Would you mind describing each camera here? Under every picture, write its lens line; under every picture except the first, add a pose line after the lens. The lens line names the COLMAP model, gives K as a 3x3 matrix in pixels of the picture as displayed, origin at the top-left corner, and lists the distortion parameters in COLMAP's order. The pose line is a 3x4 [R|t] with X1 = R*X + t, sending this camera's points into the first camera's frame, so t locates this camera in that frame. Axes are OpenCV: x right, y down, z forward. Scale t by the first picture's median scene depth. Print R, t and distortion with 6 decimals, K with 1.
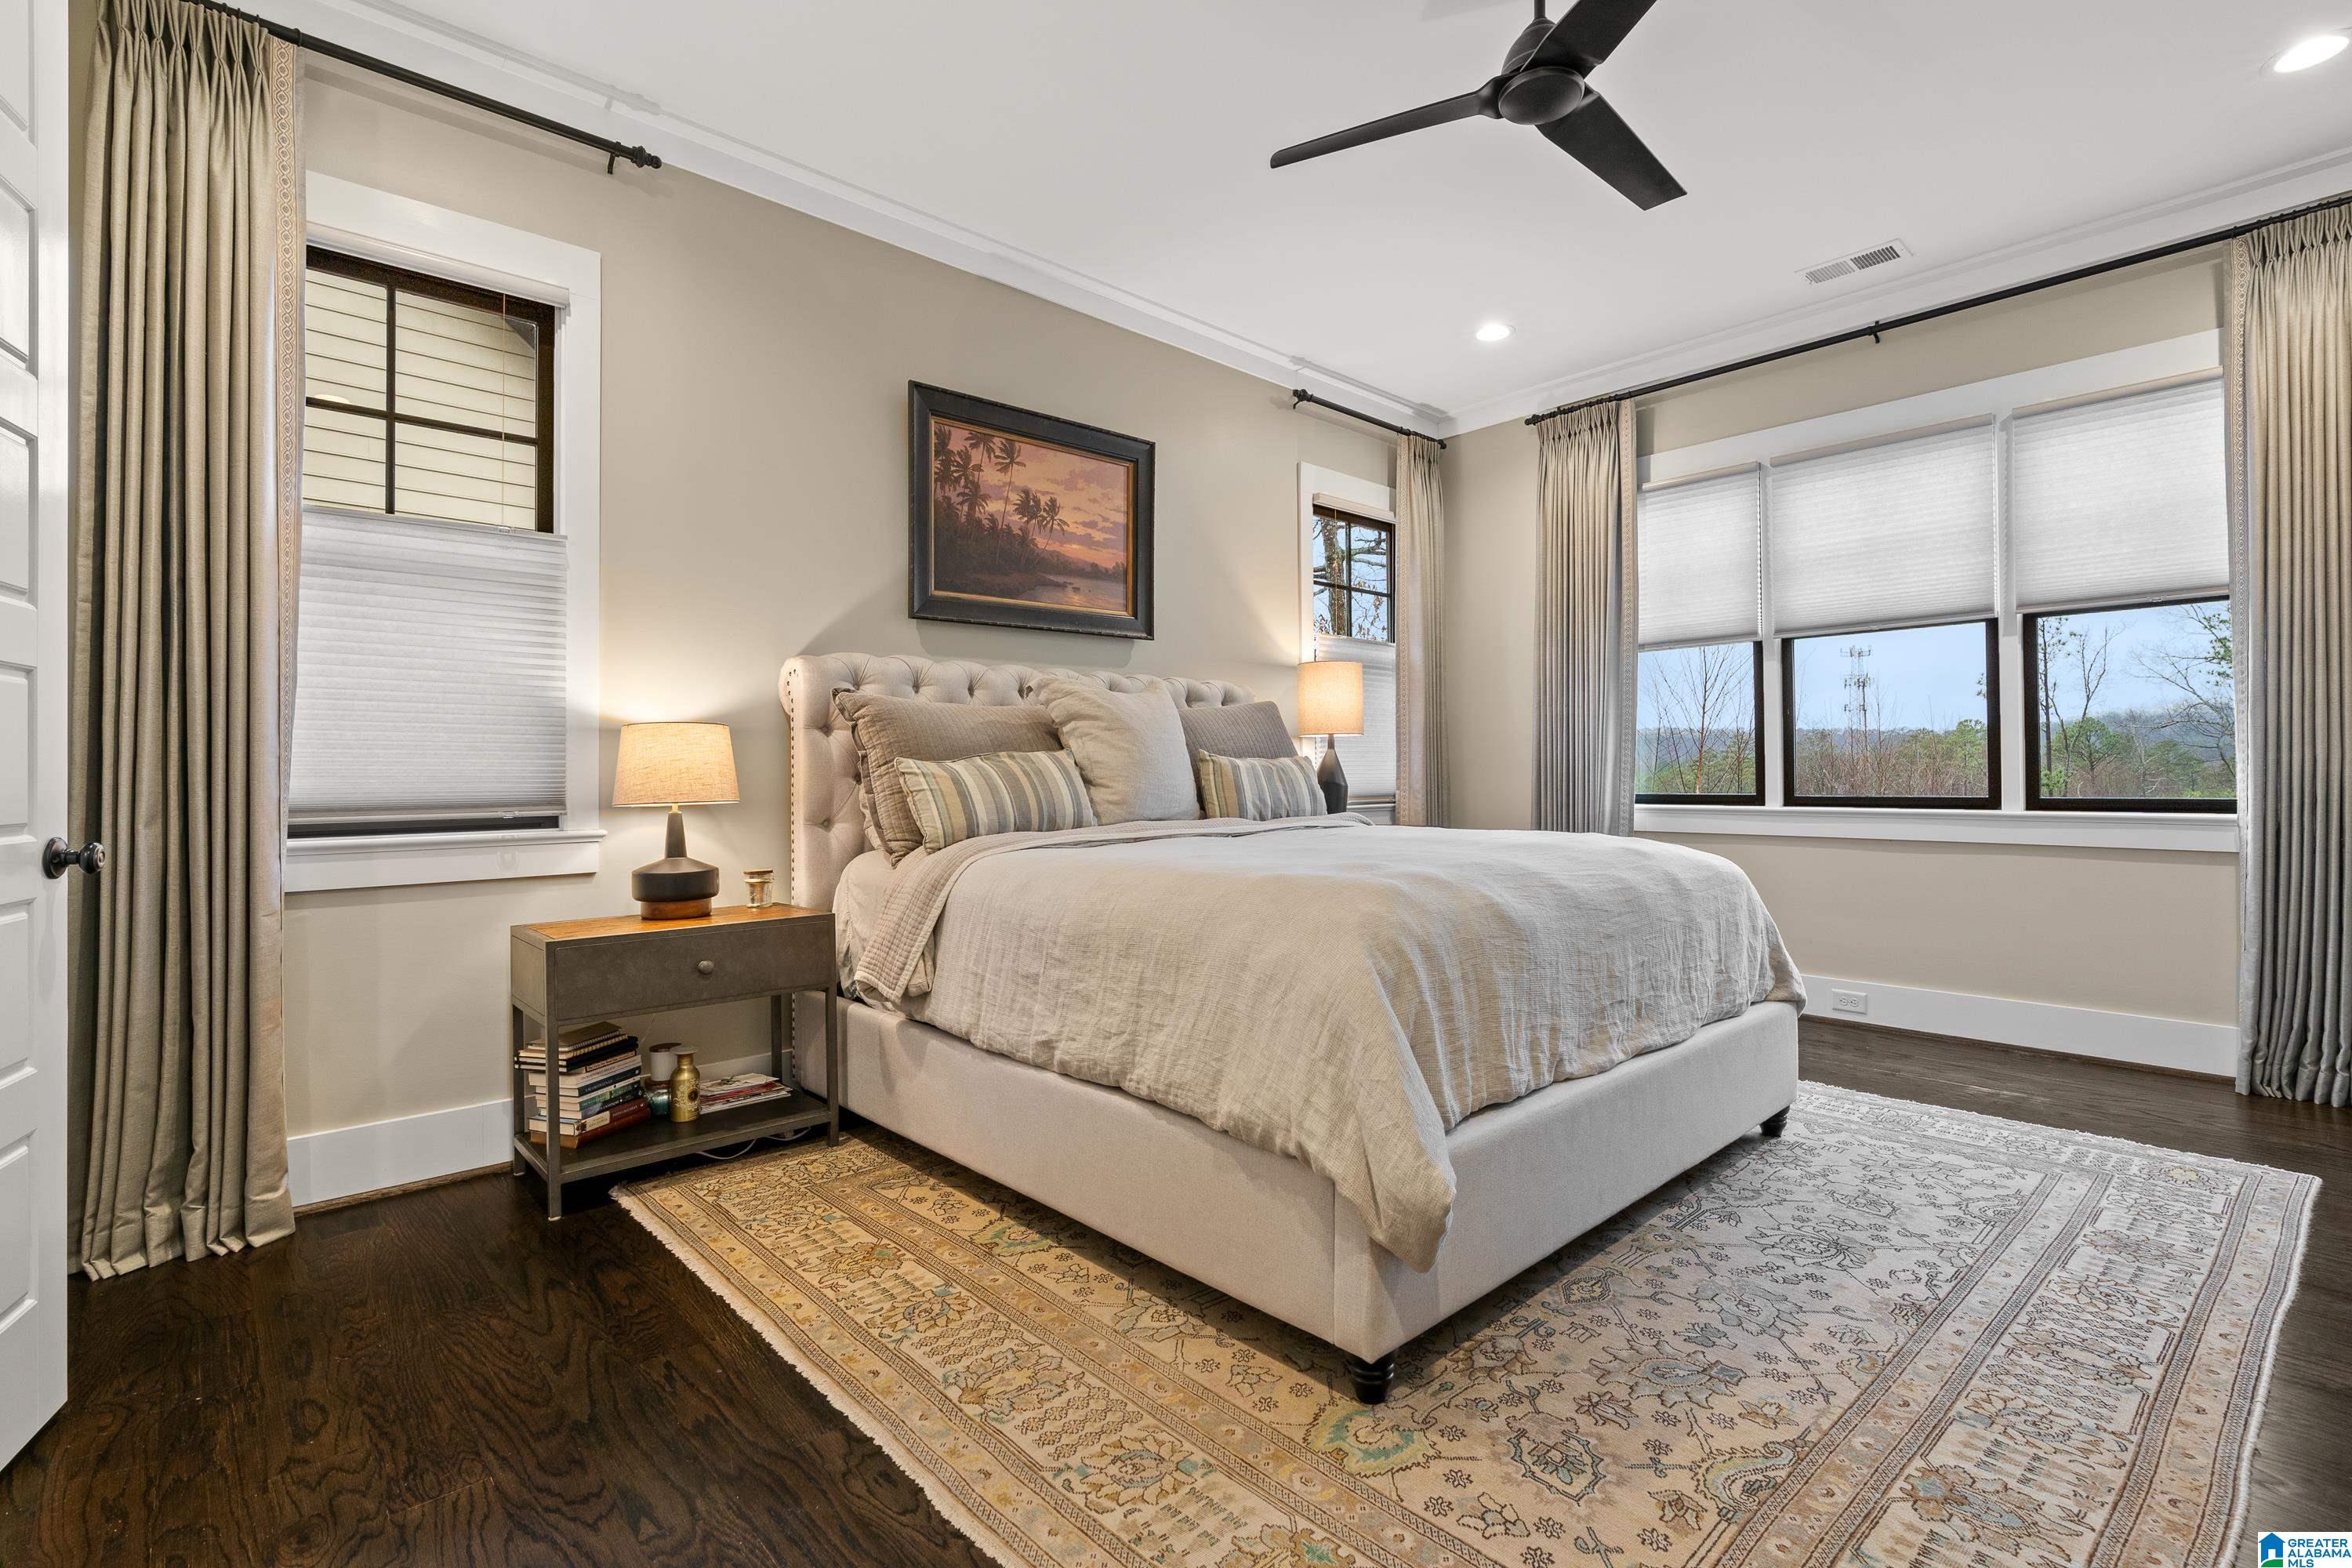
lens RADIAL K [[1074.8, 0, 1167.6], [0, 1074.8, 769.1], [0, 0, 1]] dist [-0.010082, 0.002387]
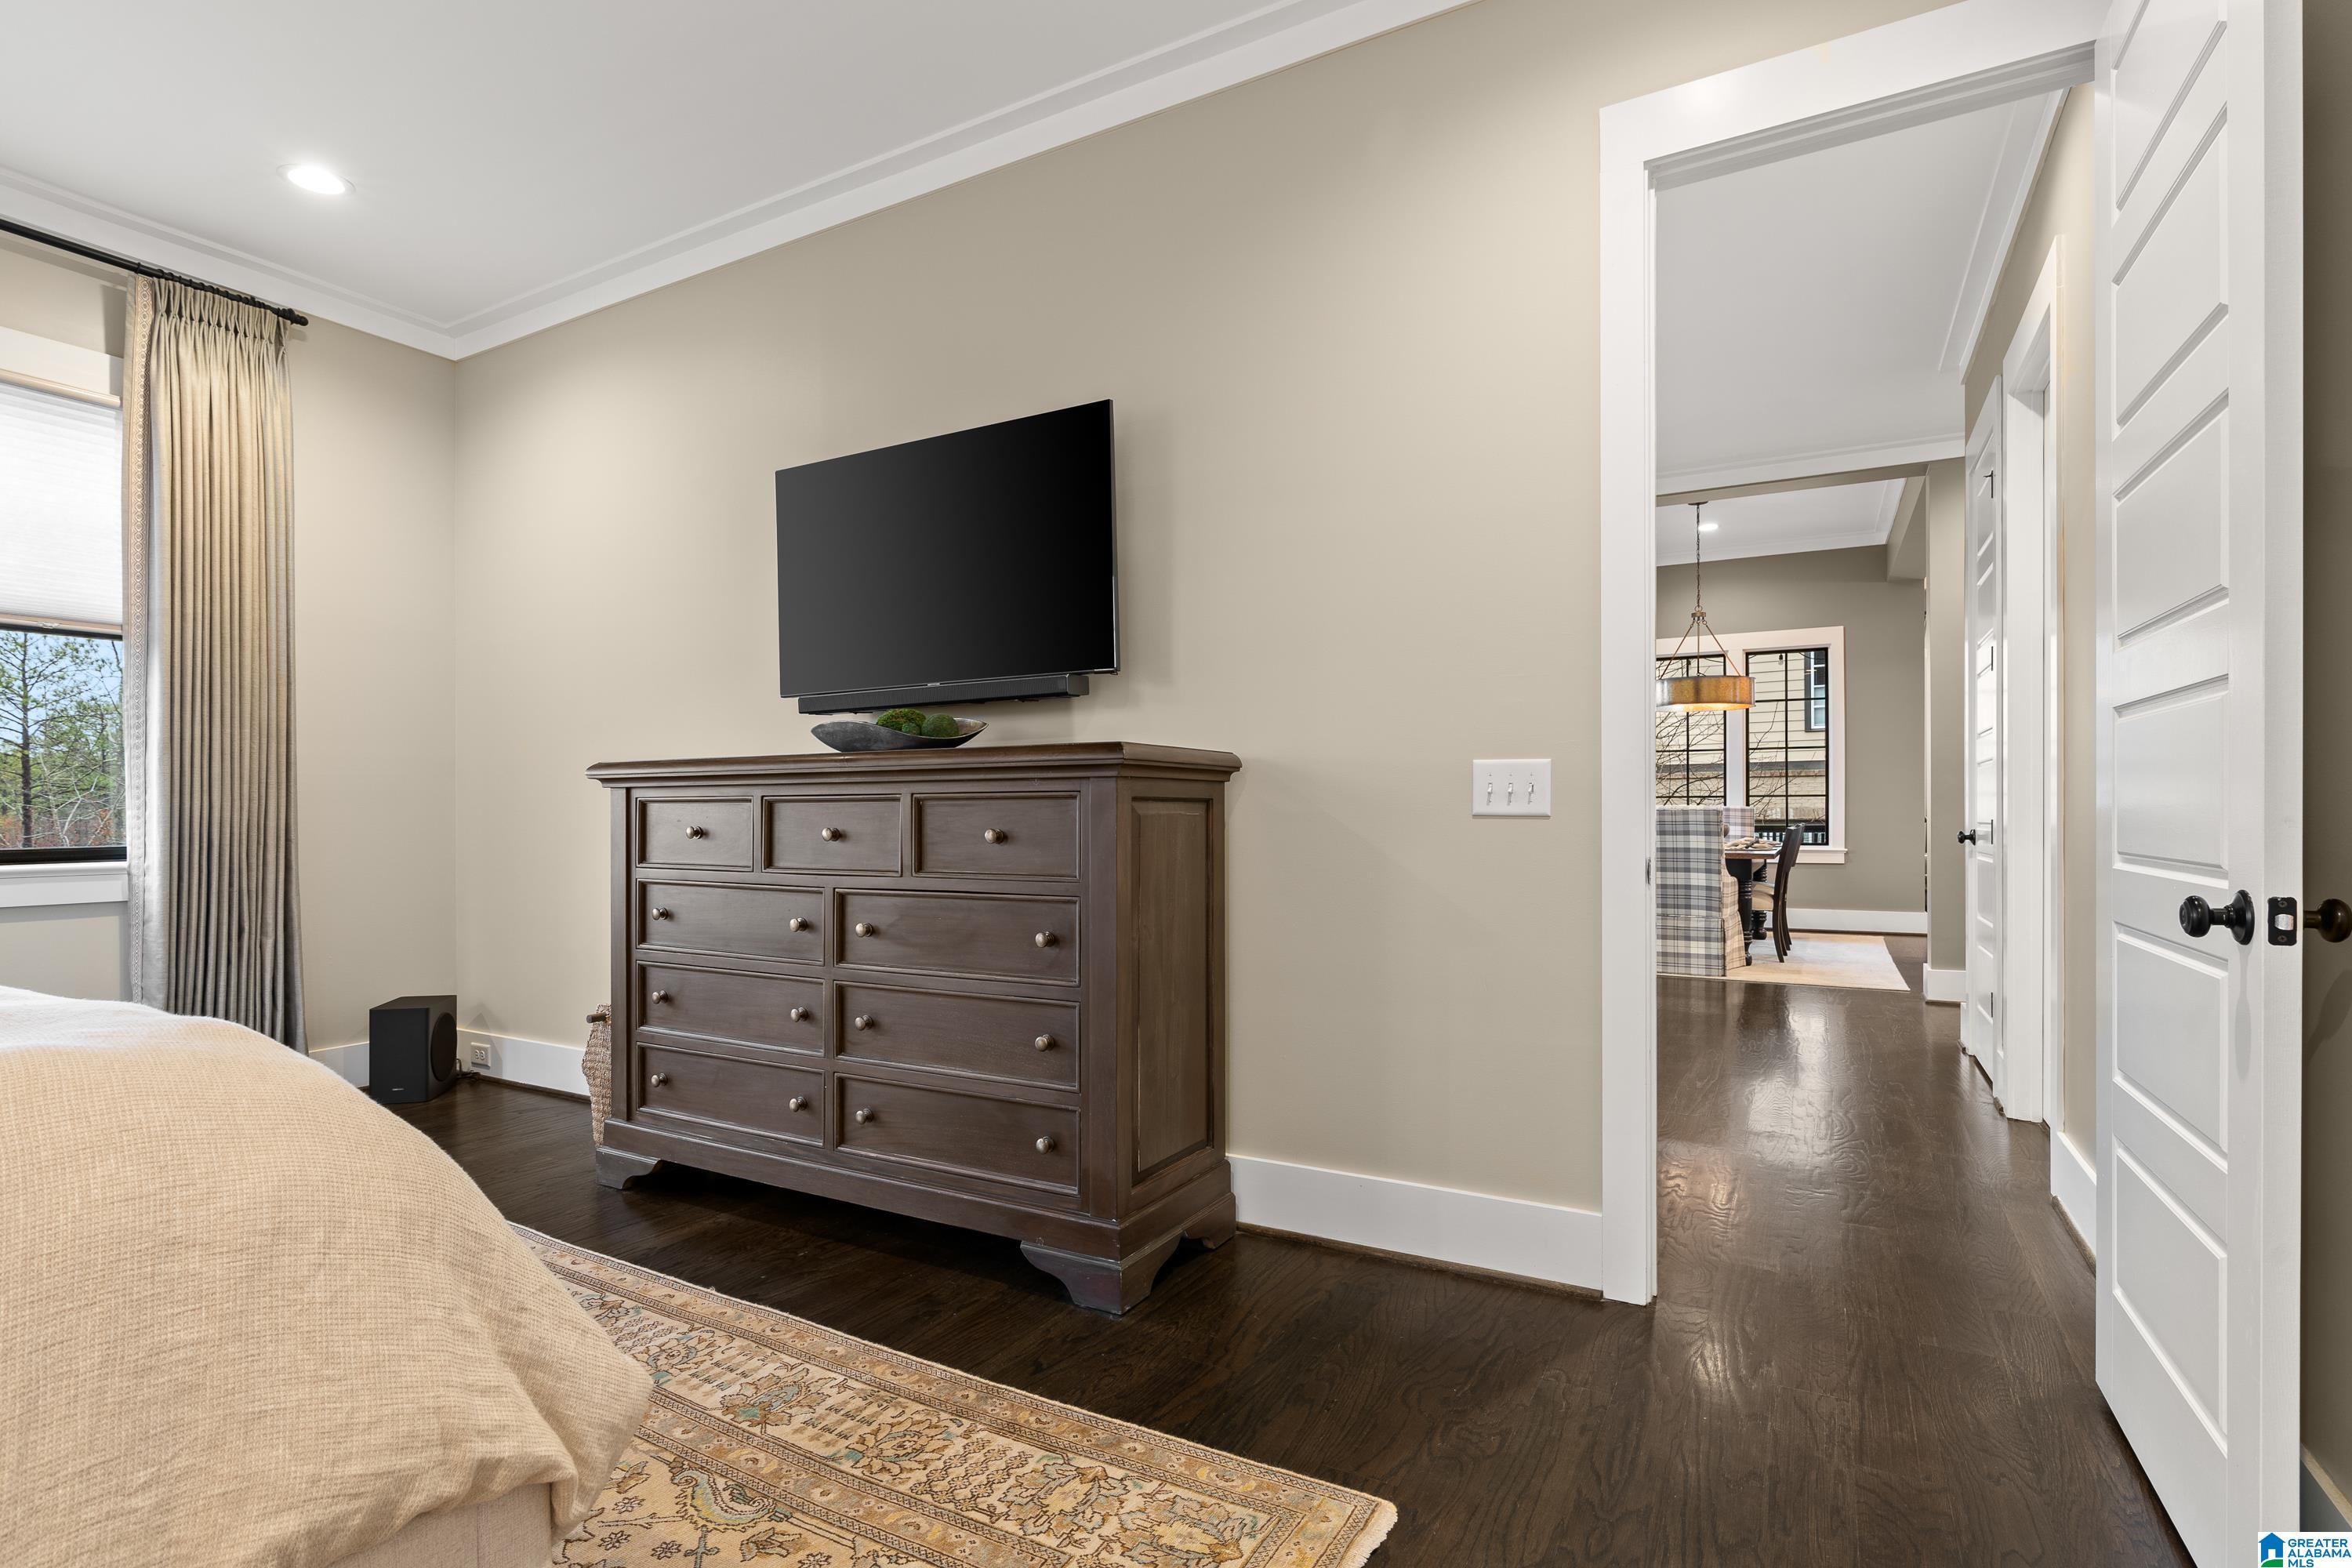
lens RADIAL K [[1148.2, 0, 1169.7], [0, 1148.2, 798.0], [0, 0, 1]] dist [0.002821, 0.000309]
pose [[-0.314608, 0.013437, 0.949127, -0.420835], [0.001170, 0.999905, -0.013768, 0.000263], [-0.949221, -0.003221, -0.314594, 0.604513]]
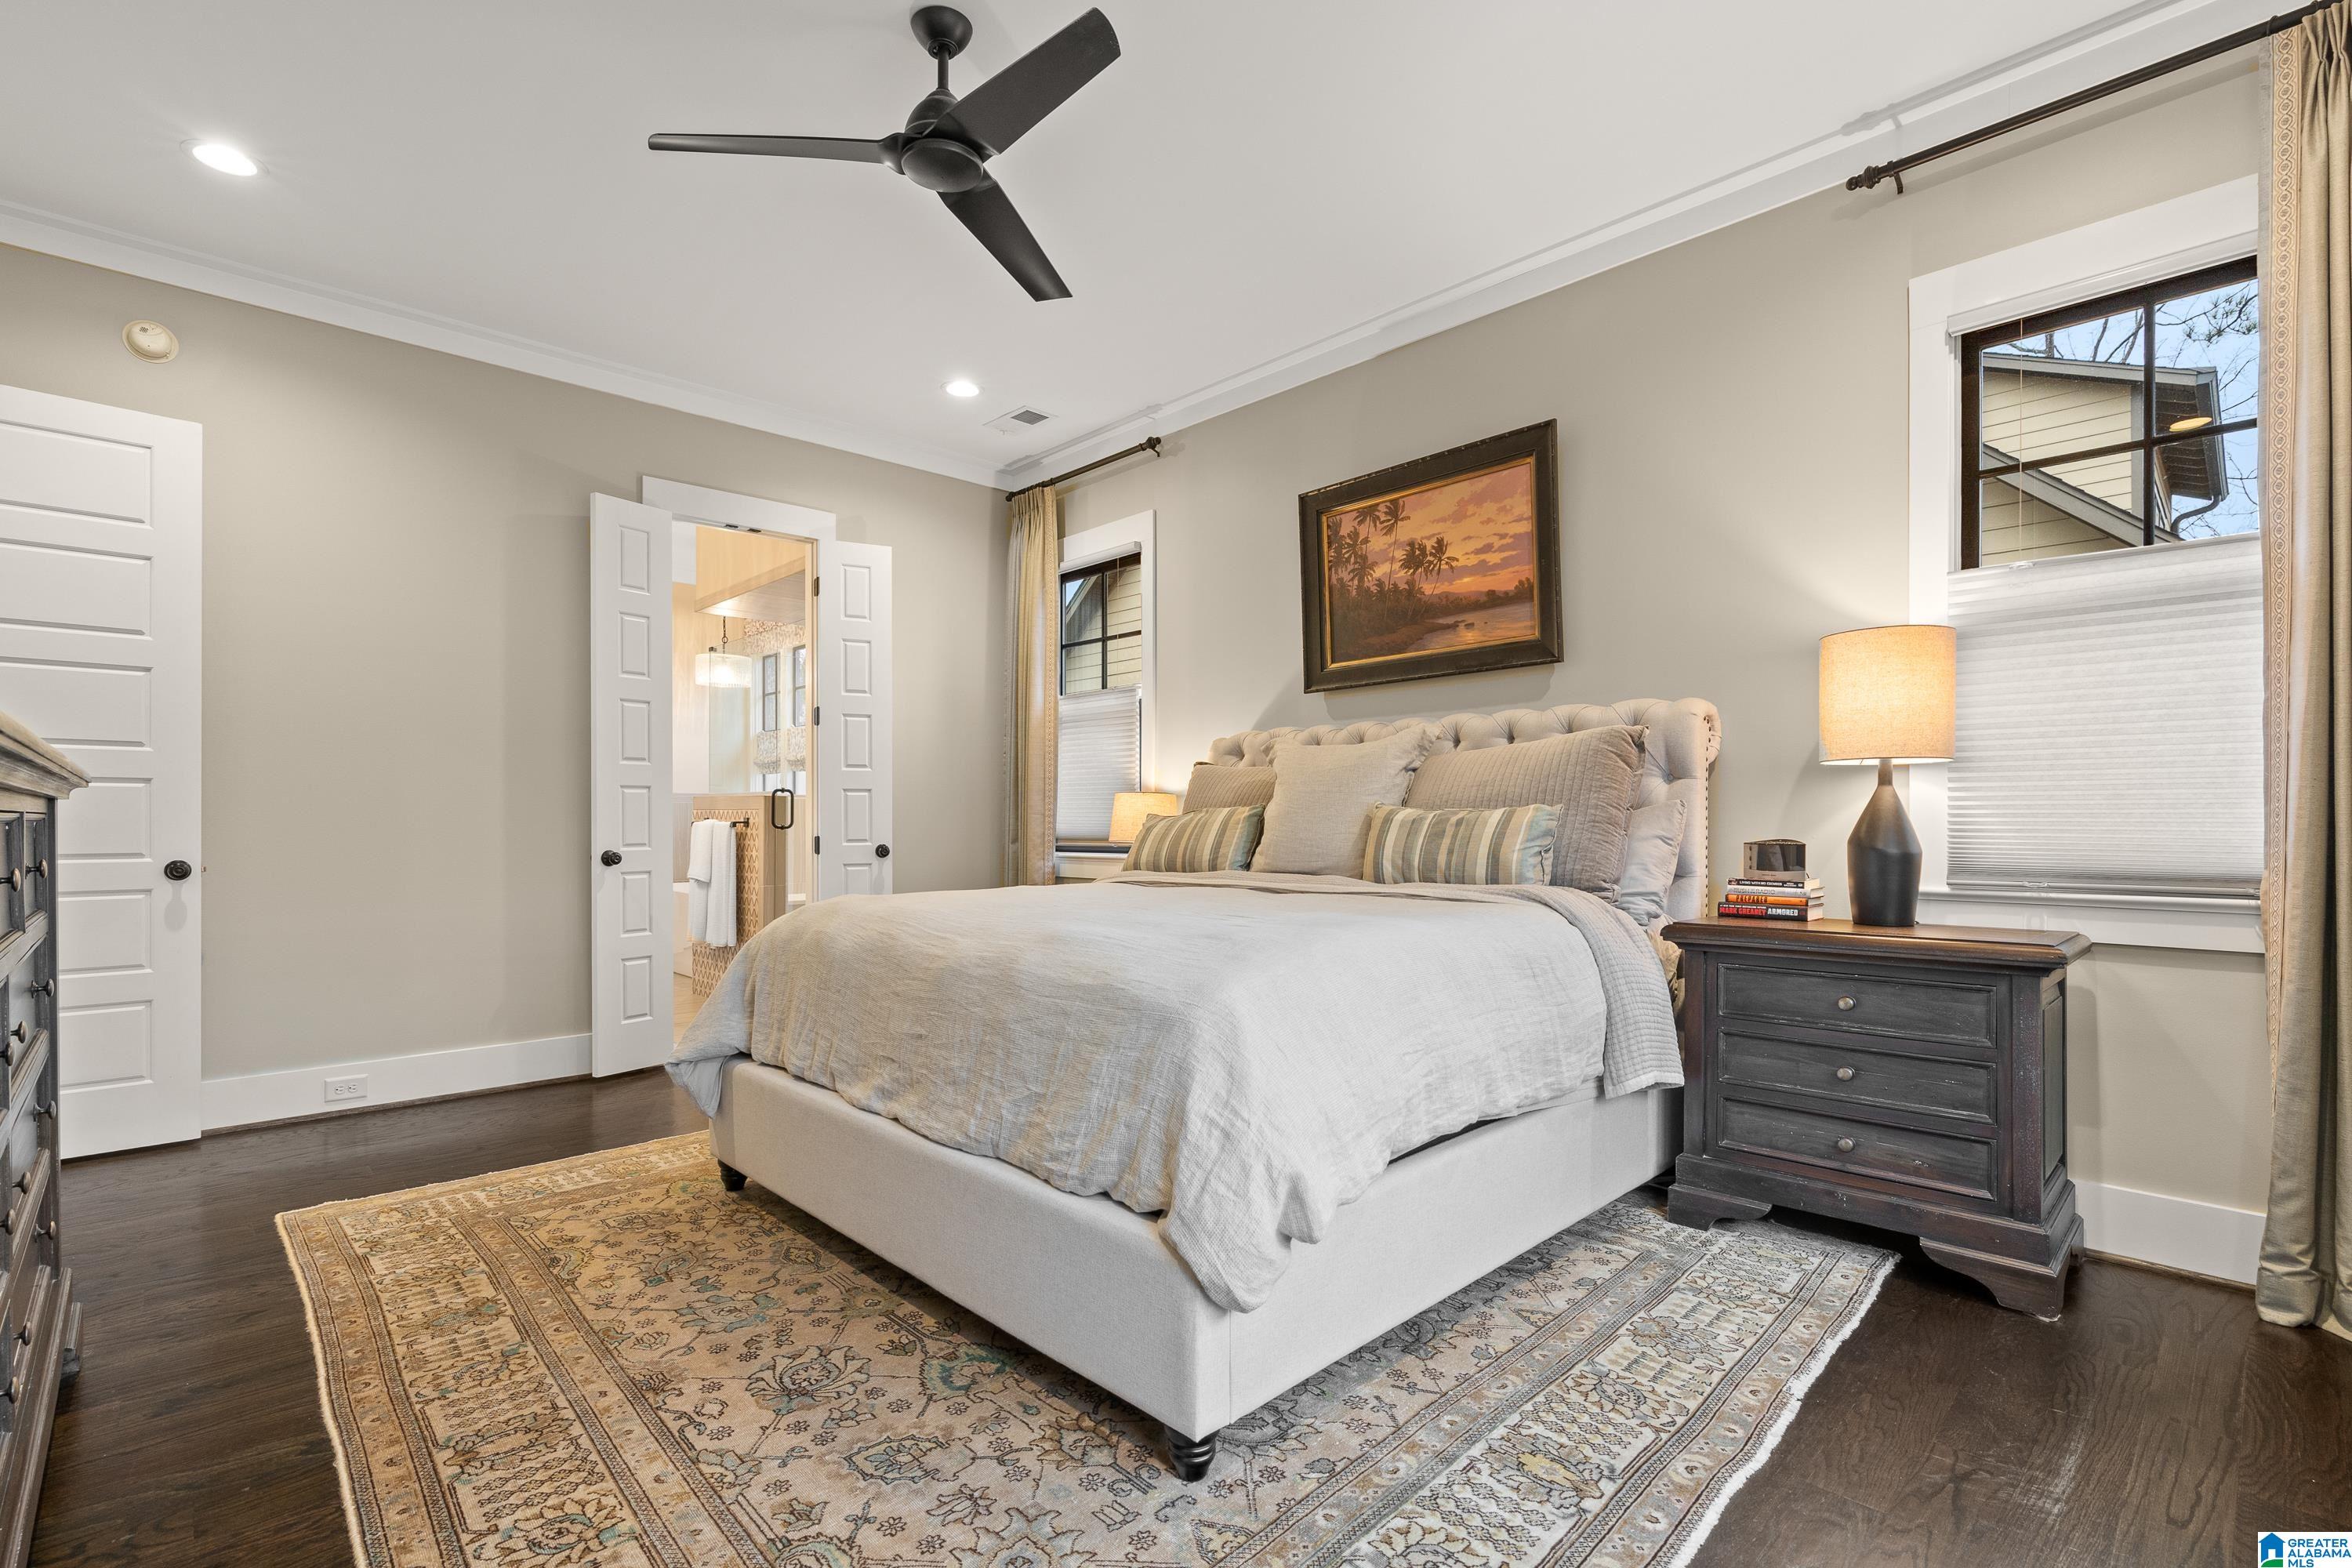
lens RADIAL K [[1074.8, 0, 1164.2], [0, 1074.8, 822.8], [0, 0, 1]] dist [-0.010082, 0.002387]
pose [[0.016410, 0.009710, -0.999818, 1.409590], [0.006764, 0.999929, 0.009822, -0.014568], [0.999842, -0.006924, 0.016344, 1.218677]]
